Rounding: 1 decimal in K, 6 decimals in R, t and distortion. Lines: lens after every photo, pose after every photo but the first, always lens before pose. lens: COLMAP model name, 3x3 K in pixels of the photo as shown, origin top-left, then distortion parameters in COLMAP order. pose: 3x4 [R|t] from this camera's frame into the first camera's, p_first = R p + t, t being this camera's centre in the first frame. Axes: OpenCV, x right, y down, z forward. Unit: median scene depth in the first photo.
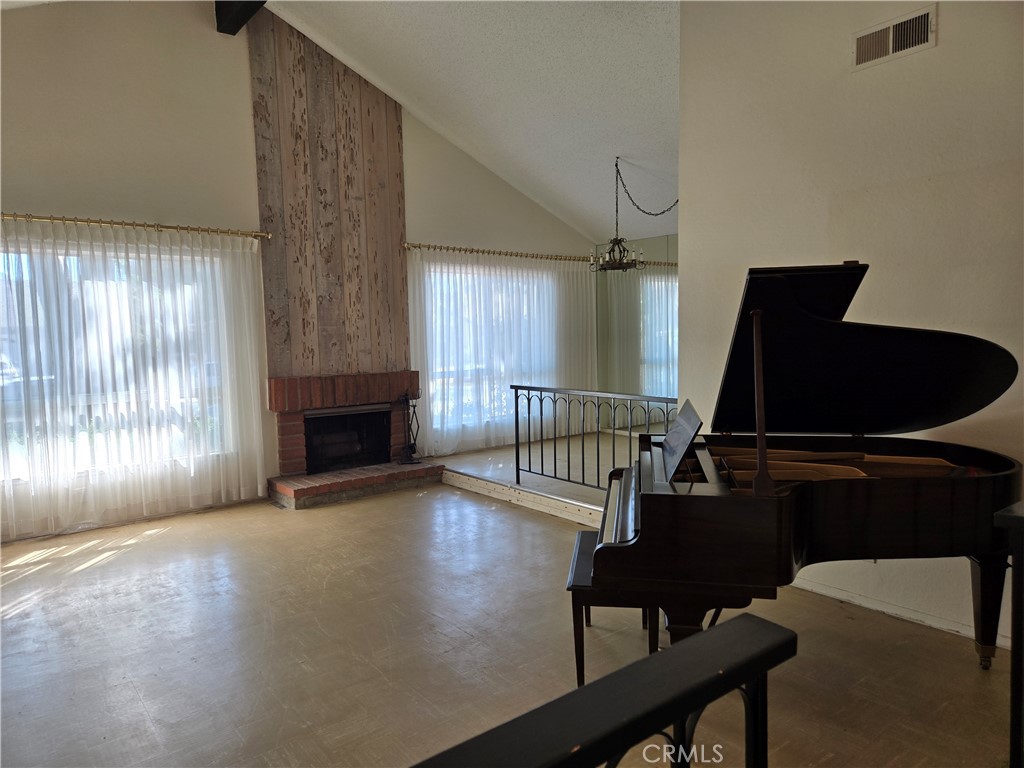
lens RADIAL K [[685.2, 0, 508.5], [0, 685.2, 379.4], [0, 0, 1]] dist [0.040243, -0.025947]
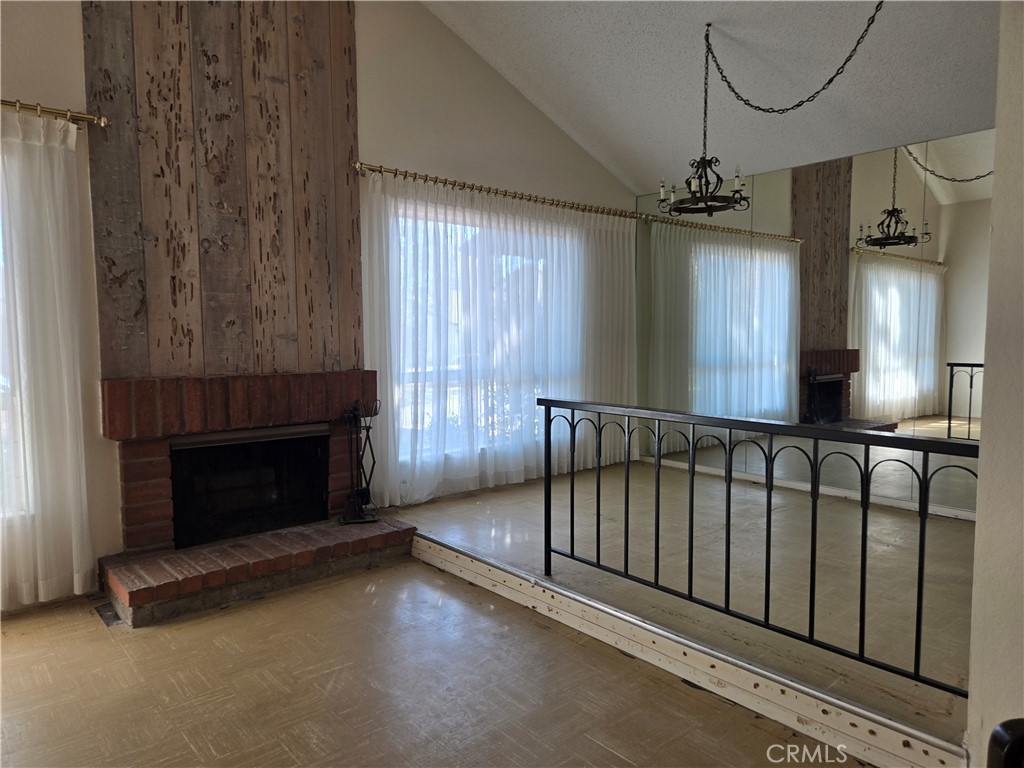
lens RADIAL K [[685.2, 0, 507.5], [0, 685.2, 382.7], [0, 0, 1]] dist [0.040243, -0.025947]
pose [[0.999196, 0.014017, 0.037572, -0.035706], [-0.014085, 0.999900, 0.001536, -0.004164], [-0.037547, -0.002064, 0.999293, 0.375564]]
